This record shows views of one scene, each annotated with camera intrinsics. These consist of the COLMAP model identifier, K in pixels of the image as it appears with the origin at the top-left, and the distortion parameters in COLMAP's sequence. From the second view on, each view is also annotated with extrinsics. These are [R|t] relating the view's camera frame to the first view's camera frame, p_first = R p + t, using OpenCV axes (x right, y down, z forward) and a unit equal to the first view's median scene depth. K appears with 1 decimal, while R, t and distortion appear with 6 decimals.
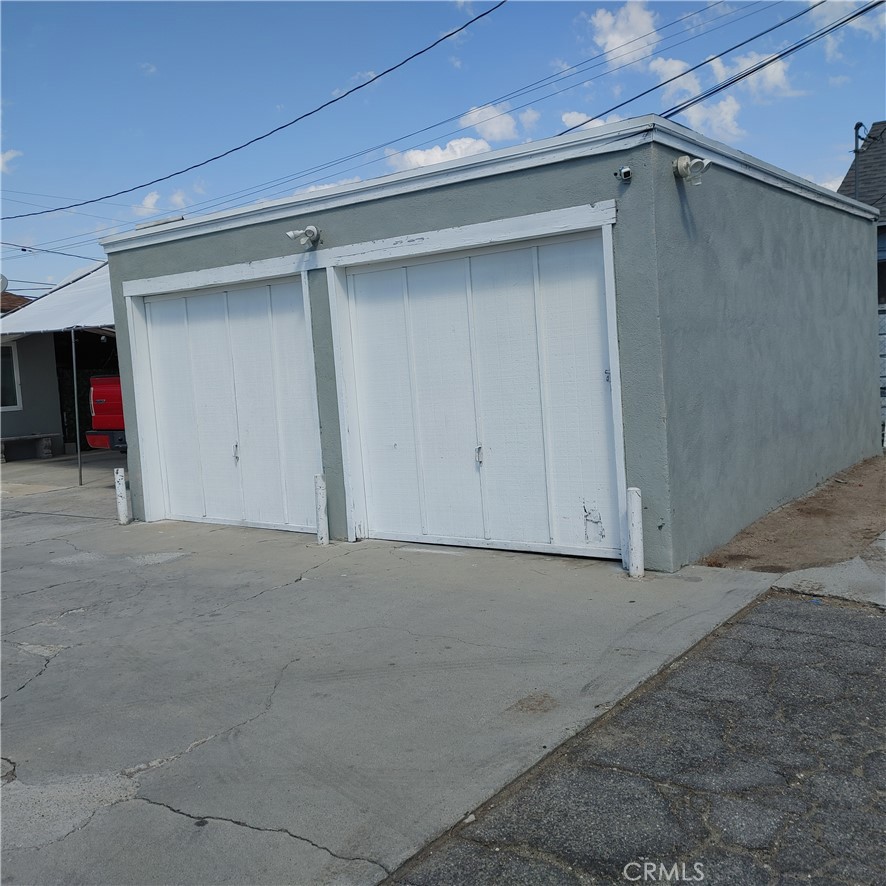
lens RADIAL K [[917.0, 0, 421.8], [0, 917.0, 441.8], [0, 0, 1]] dist [0.070958, -0.076913]
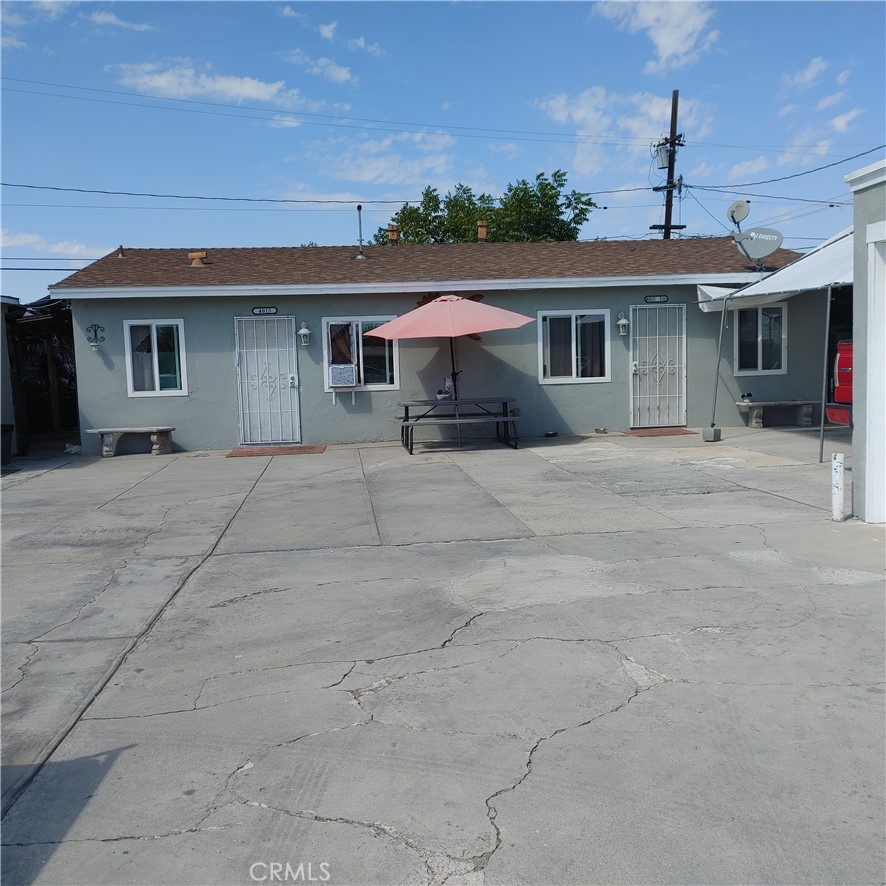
lens RADIAL K [[917.0, 0, 421.8], [0, 917.0, 441.8], [0, 0, 1]] dist [0.070958, -0.076913]
pose [[0.683363, 0.096158, -0.723719, 0.018979], [-0.065635, 0.995366, 0.070276, -0.015275], [0.727122, -0.000522, 0.686508, 0.153812]]
